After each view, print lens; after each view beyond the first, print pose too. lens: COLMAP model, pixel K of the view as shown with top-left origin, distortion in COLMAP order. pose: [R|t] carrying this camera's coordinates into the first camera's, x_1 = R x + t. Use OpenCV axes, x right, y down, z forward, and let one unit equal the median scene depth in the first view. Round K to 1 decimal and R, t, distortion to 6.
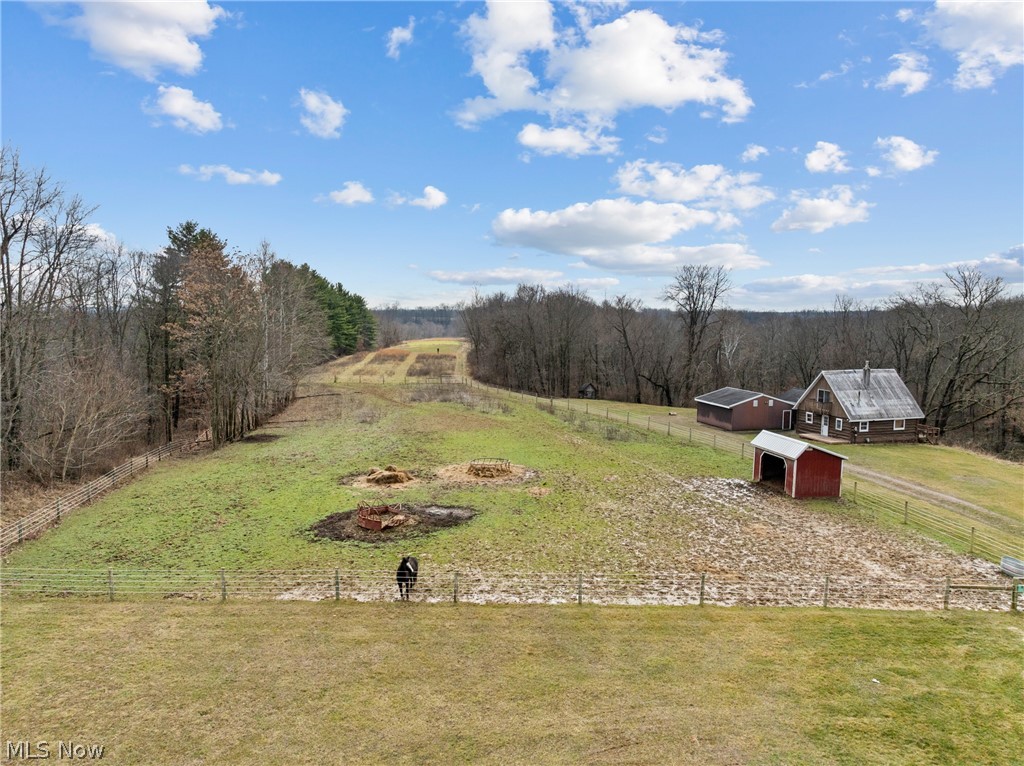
lens RADIAL K [[724.4, 0, 507.2], [0, 724.4, 379.7], [0, 0, 1]] dist [-0.036150, 0.011359]
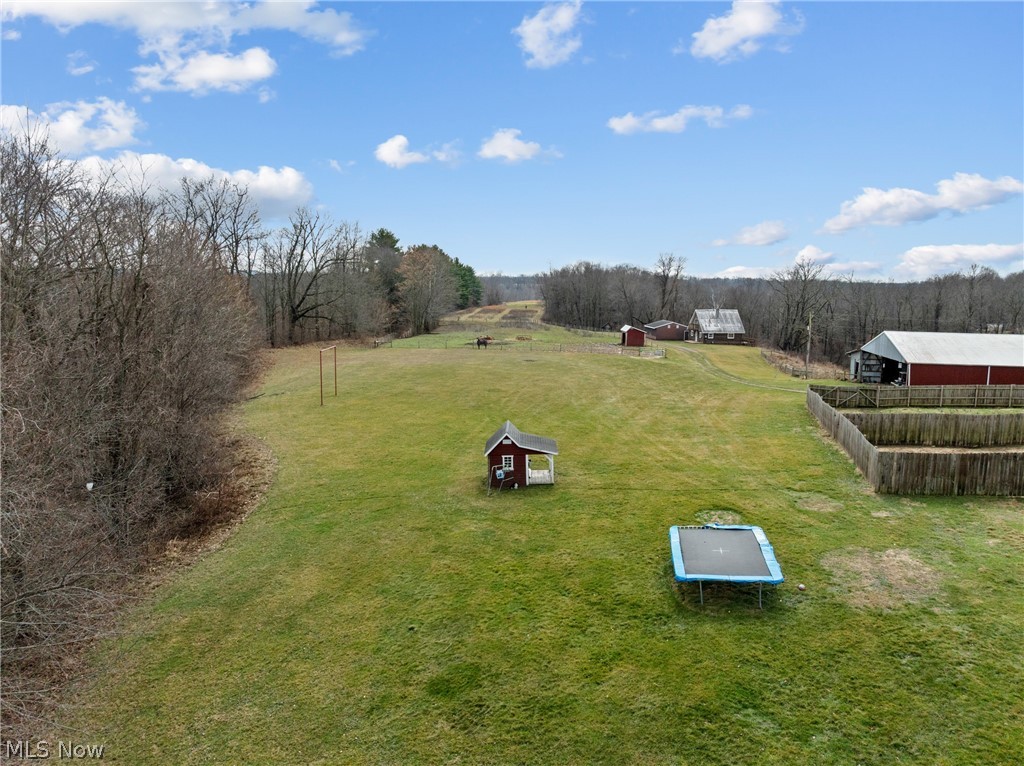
lens RADIAL K [[712.6, 0, 517.0], [0, 712.6, 383.2], [0, 0, 1]] dist [-0.031424, -0.001294]
pose [[0.991464, 0.025589, -0.127846, 0.097088], [-0.018927, 0.998413, 0.053049, 0.049290], [0.129001, -0.050176, 0.990374, -0.538844]]
